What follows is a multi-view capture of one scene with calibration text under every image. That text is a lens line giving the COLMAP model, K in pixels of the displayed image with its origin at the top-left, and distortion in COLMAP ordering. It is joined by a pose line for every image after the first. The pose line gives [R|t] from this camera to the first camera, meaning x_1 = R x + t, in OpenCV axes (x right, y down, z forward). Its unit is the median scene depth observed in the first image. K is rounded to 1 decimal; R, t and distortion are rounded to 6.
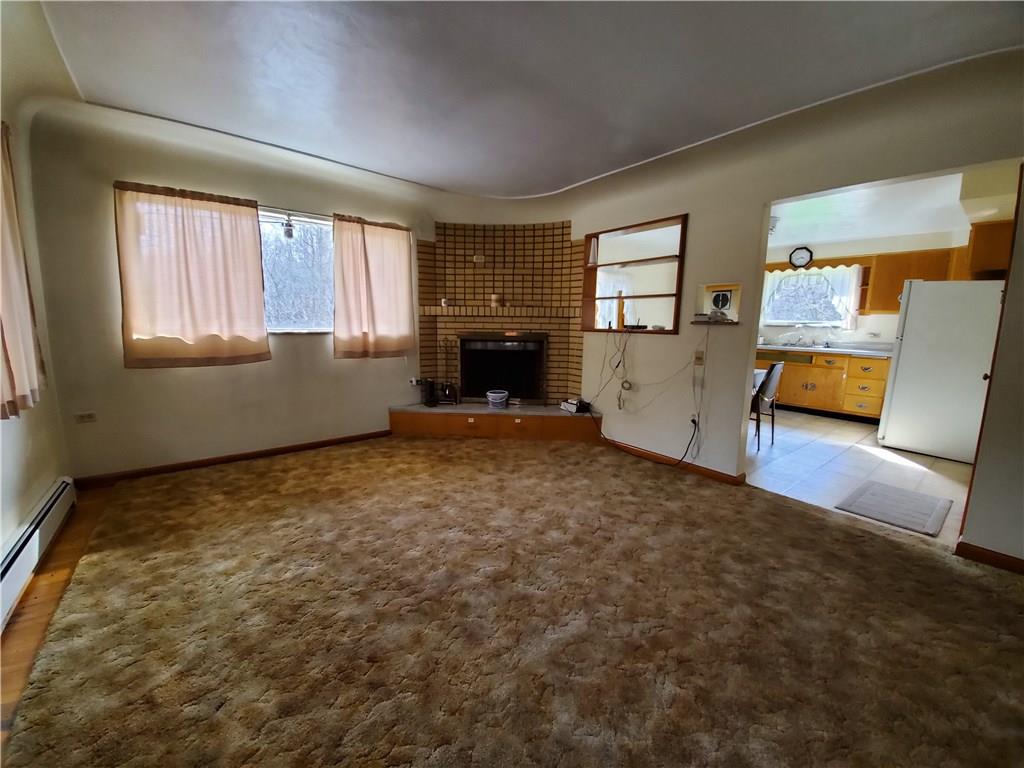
lens RADIAL K [[401.9, 0, 510.3], [0, 401.9, 380.3], [0, 0, 1]] dist [-0.002153, -0.000337]
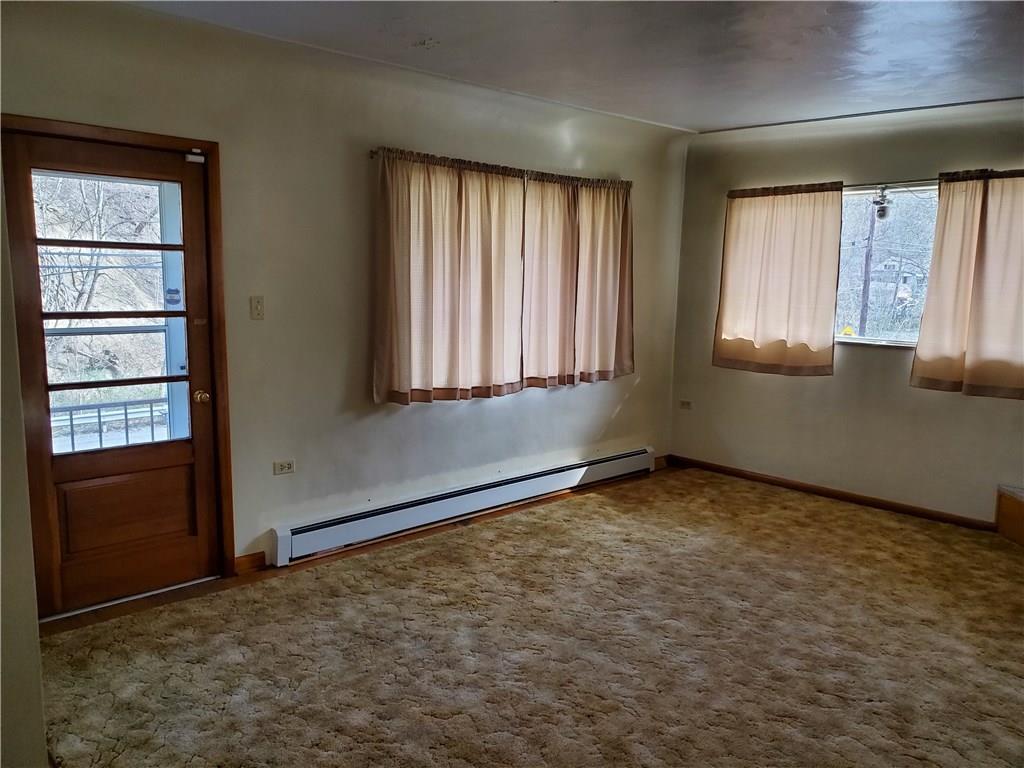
lens RADIAL K [[791.8, 0, 512.0], [0, 791.8, 384.0], [0, 0, 1]] dist [0.041239, -0.004787]
pose [[0.105963, 0.128185, -0.986073, 0.967947], [-0.160184, 0.980905, 0.110300, -0.116429], [0.981383, 0.146265, 0.124473, 0.203560]]
